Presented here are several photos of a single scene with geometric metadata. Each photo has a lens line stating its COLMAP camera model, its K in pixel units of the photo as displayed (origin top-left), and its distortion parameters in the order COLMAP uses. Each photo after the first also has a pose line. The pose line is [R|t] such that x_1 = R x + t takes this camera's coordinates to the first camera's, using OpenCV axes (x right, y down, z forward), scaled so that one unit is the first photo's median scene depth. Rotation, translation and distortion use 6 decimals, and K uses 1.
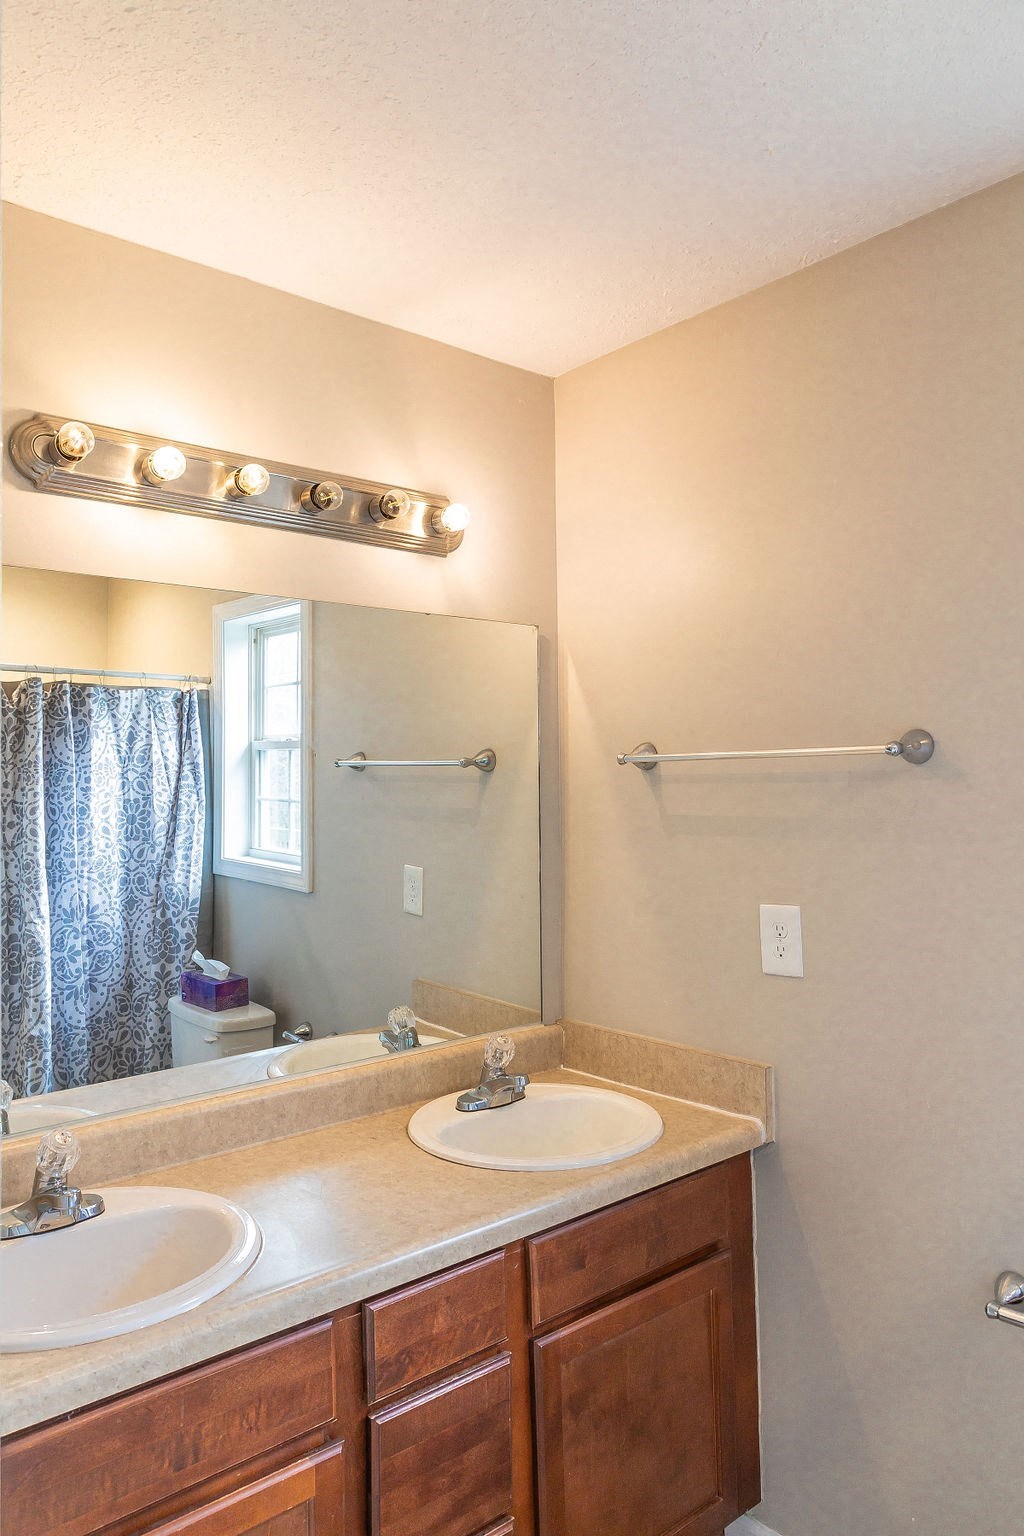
lens RADIAL K [[1067.8, 0, 504.2], [0, 1067.8, 764.6], [0, 0, 1]] dist [0.015491, -0.000502]
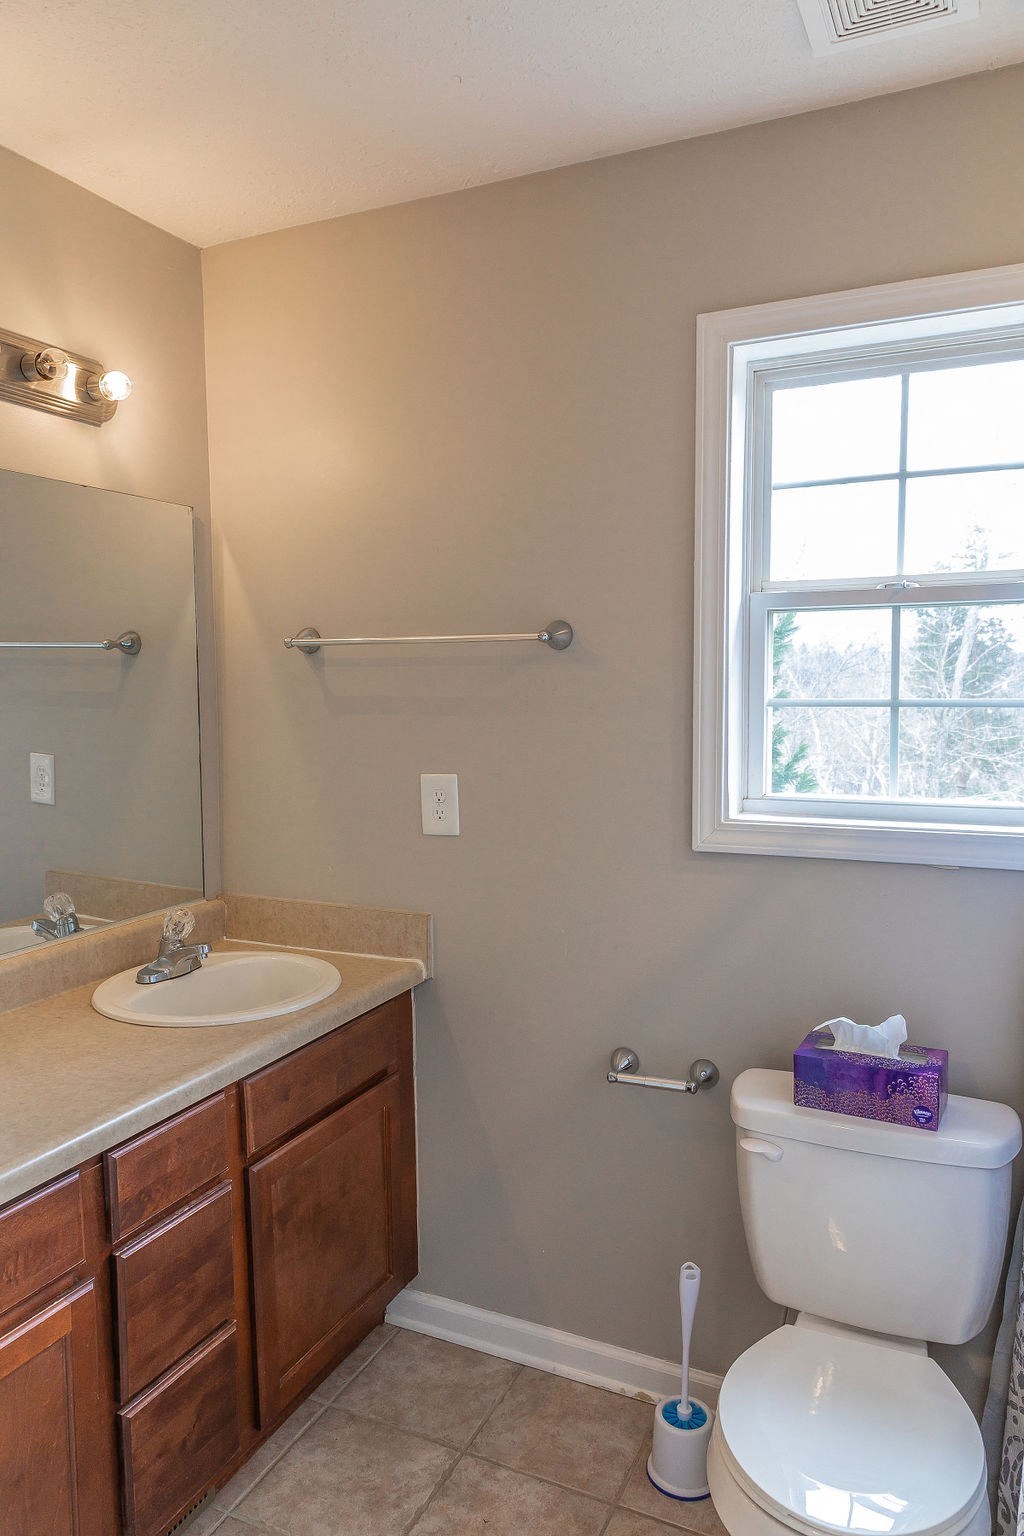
lens RADIAL K [[1067.8, 0, 514.7], [0, 1067.8, 773.7], [0, 0, 1]] dist [0.015491, -0.000502]
pose [[0.910331, -0.031864, 0.412653, -0.137667], [-0.011559, 0.994686, 0.102307, 0.014201], [-0.413719, -0.097903, 0.905125, -0.060233]]
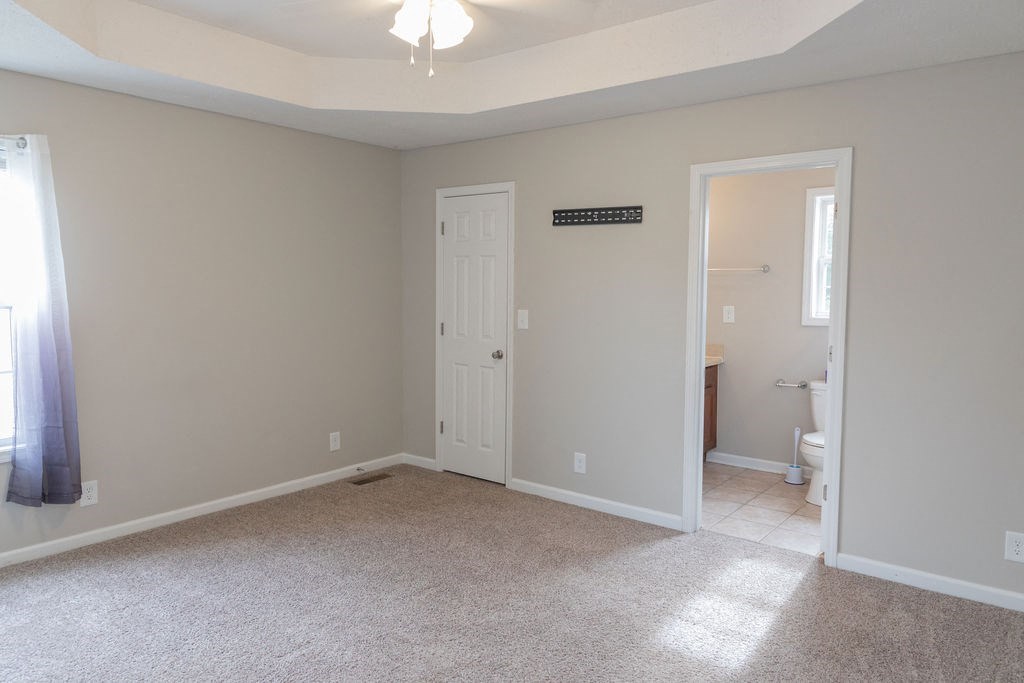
lens RADIAL K [[711.9, 0, 506.3], [0, 711.9, 336.0], [0, 0, 1]] dist [0.015491, -0.000502]
pose [[0.984028, -0.000686, 0.178010, -1.095373], [-0.016650, 0.995254, 0.095876, -0.004114], [-0.177231, -0.097309, 0.979347, -1.587869]]
